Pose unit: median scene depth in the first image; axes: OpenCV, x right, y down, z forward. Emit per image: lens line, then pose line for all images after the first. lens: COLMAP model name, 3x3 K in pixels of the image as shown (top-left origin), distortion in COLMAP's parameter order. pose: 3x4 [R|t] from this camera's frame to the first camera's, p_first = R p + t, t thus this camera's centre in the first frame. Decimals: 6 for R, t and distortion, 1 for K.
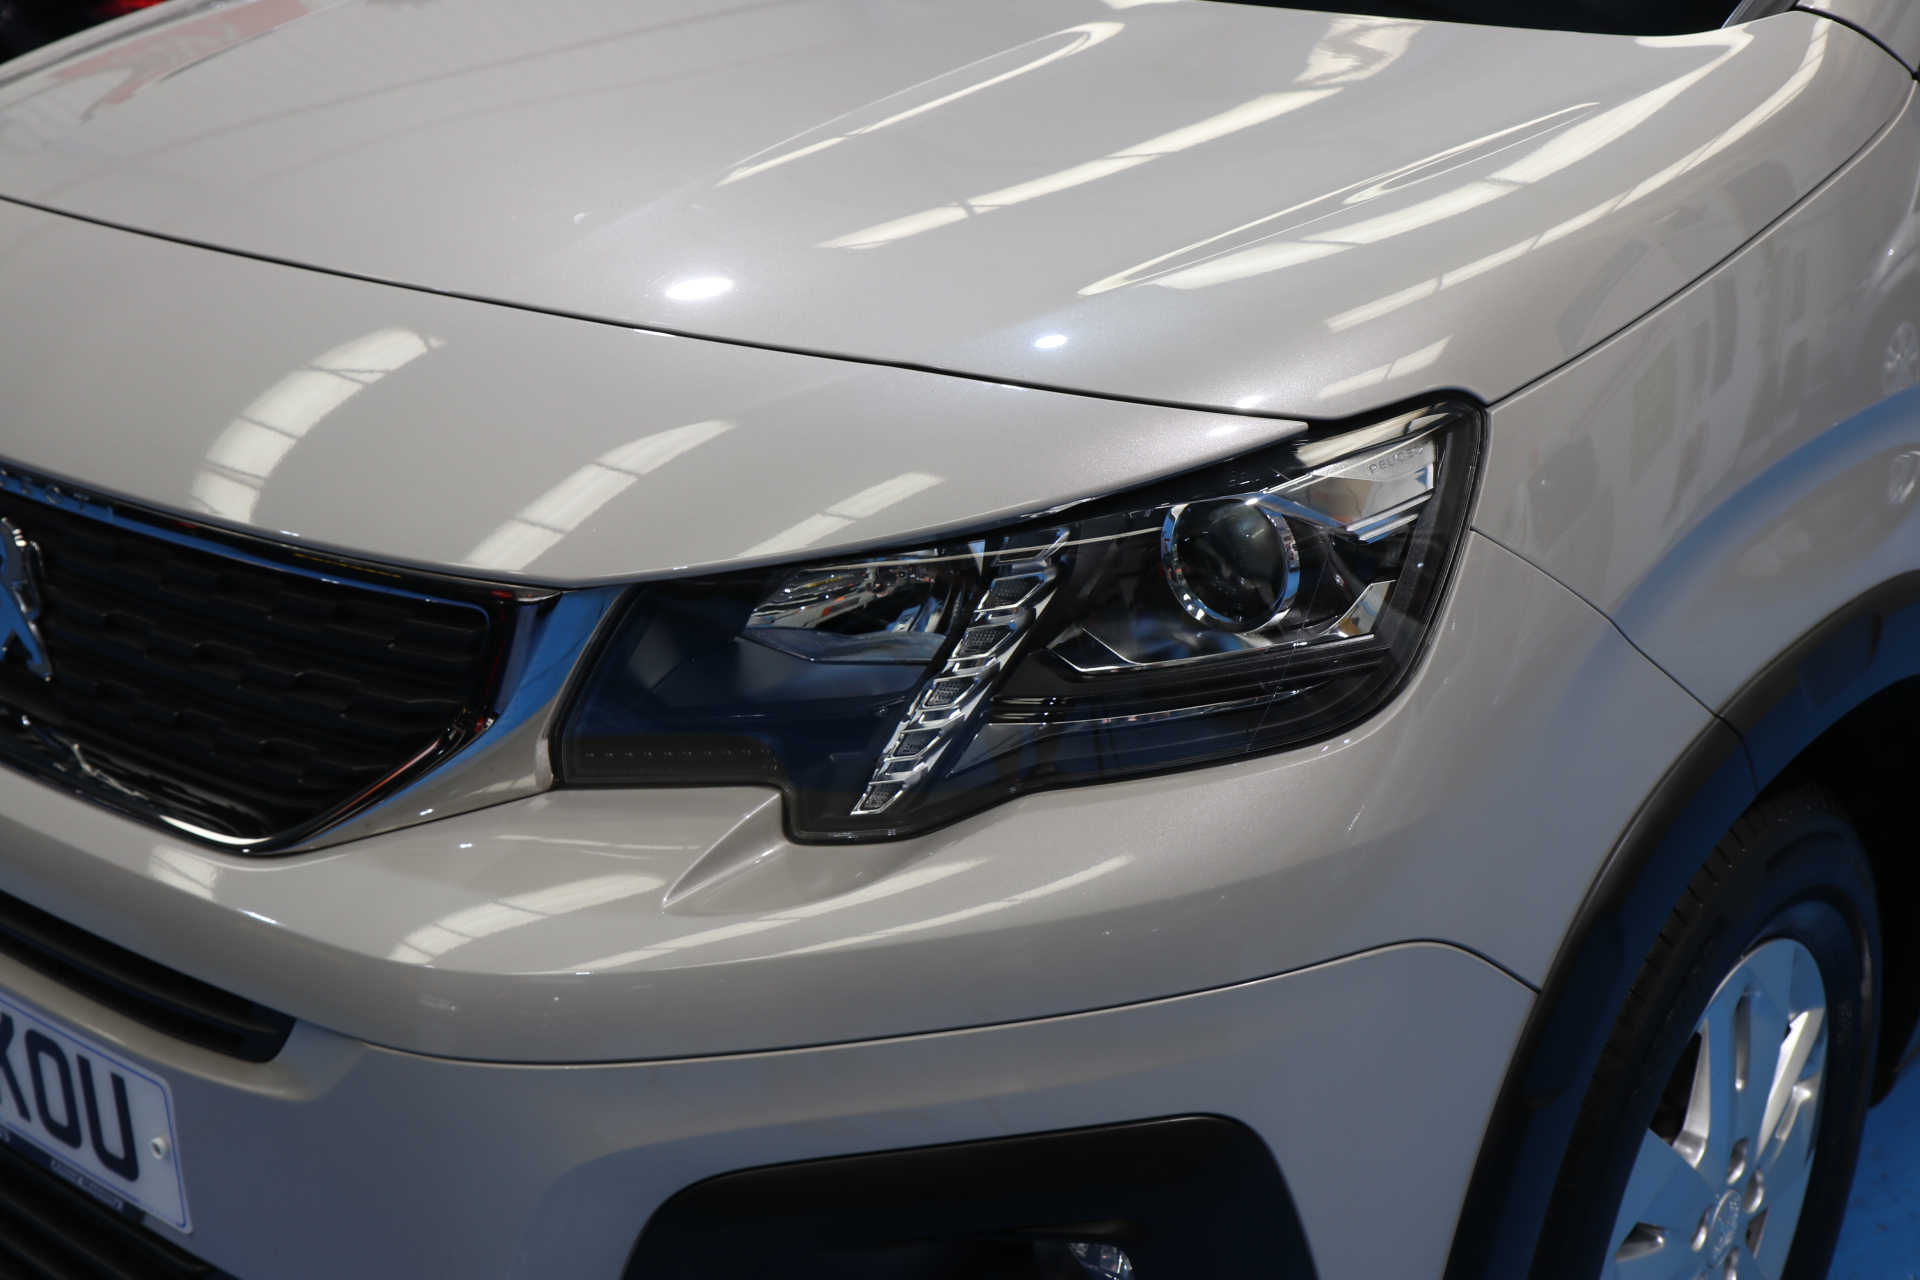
lens RADIAL K [[2294.9, 0, 965.9], [0, 2294.9, 616.7], [0, 0, 1]] dist [-0.022016, 0.354597]
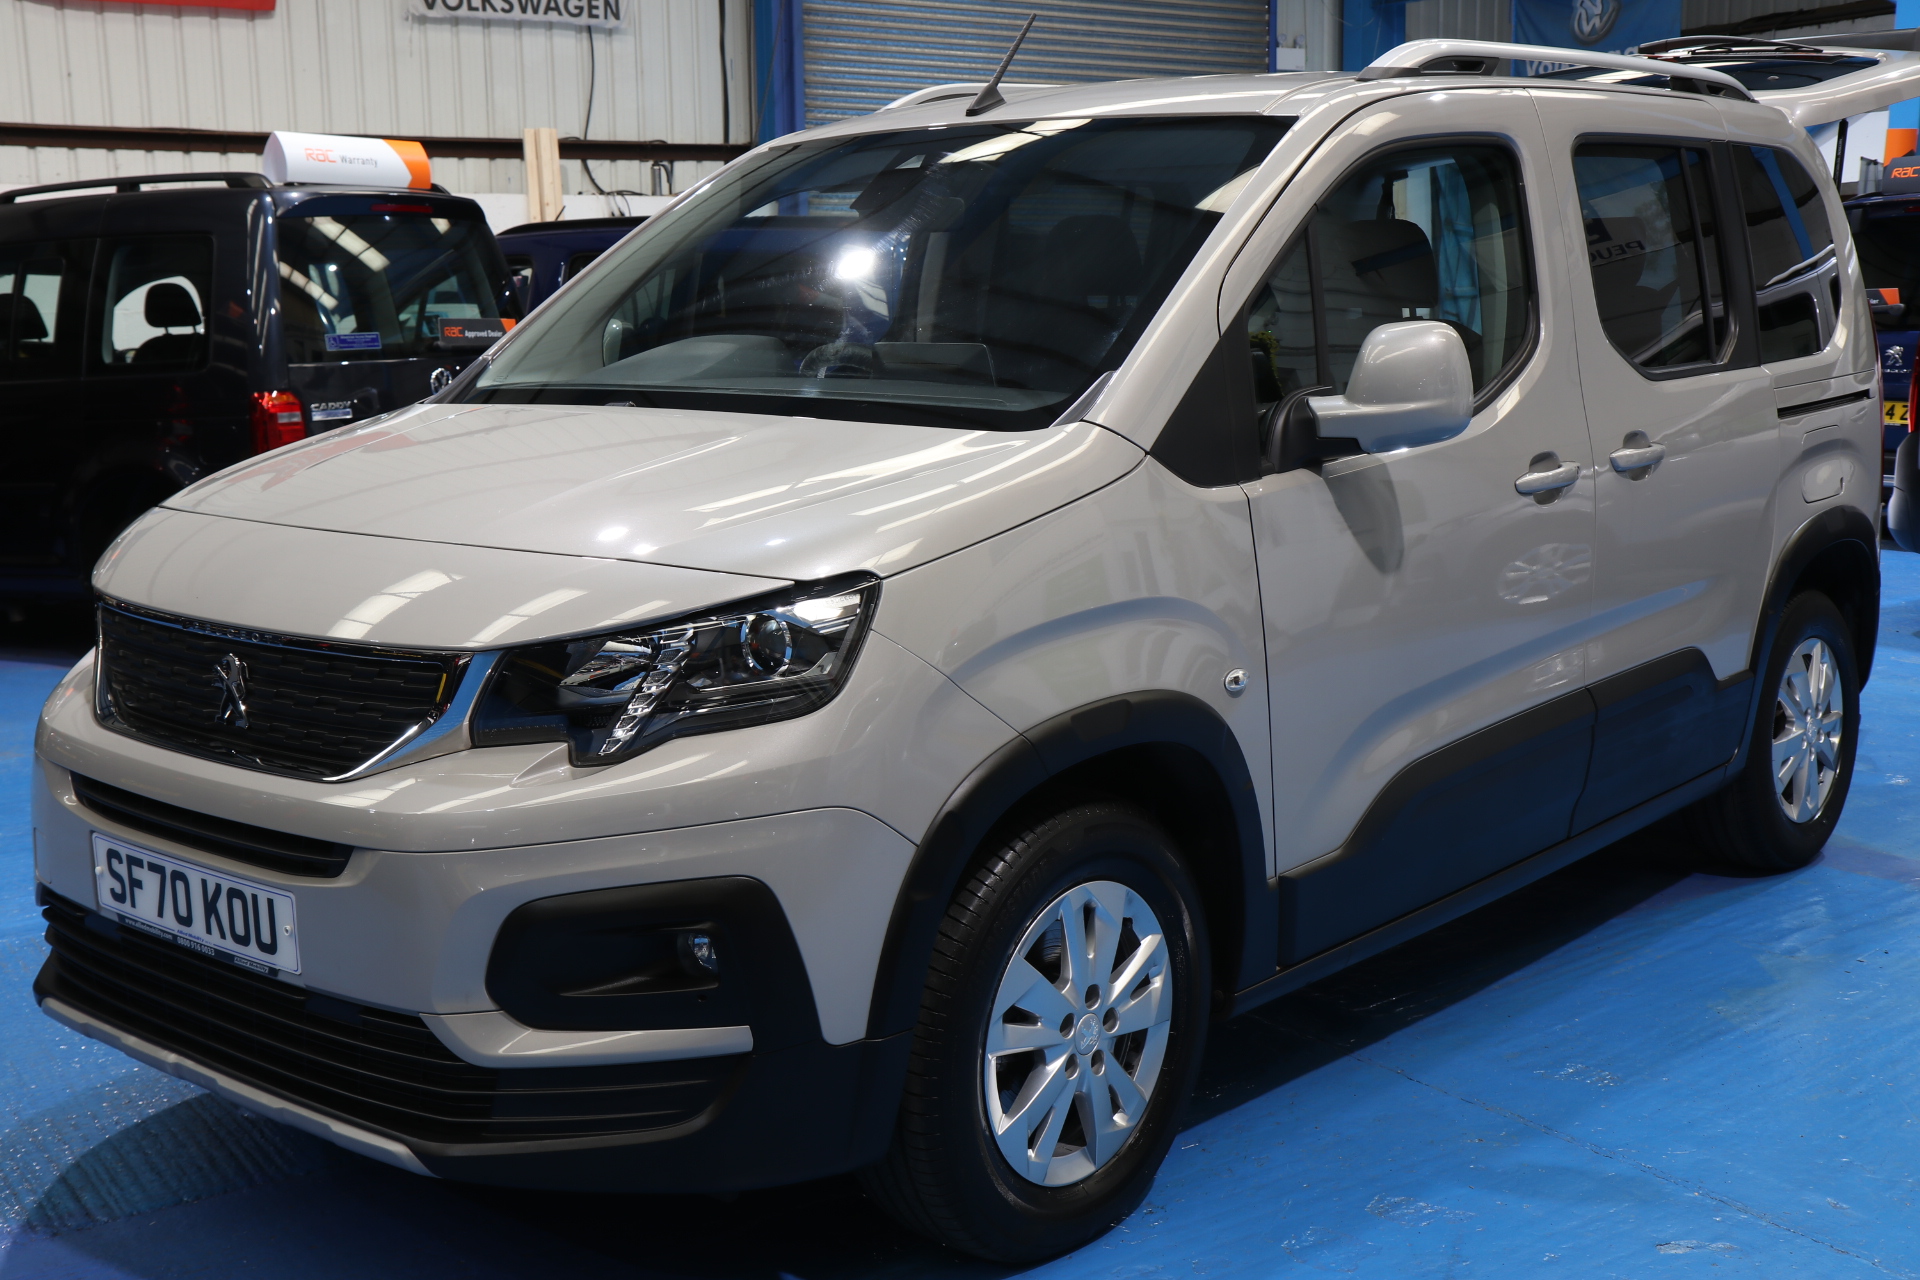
lens RADIAL K [[2150.9, 0, 960.0], [0, 2150.9, 640.0], [0, 0, 1]] dist [-0.000360, 0.215347]
pose [[0.999676, -0.006549, -0.024595, 0.360626], [0.001744, 0.981683, -0.190512, 0.380941], [0.025392, 0.190408, 0.981377, -1.106103]]
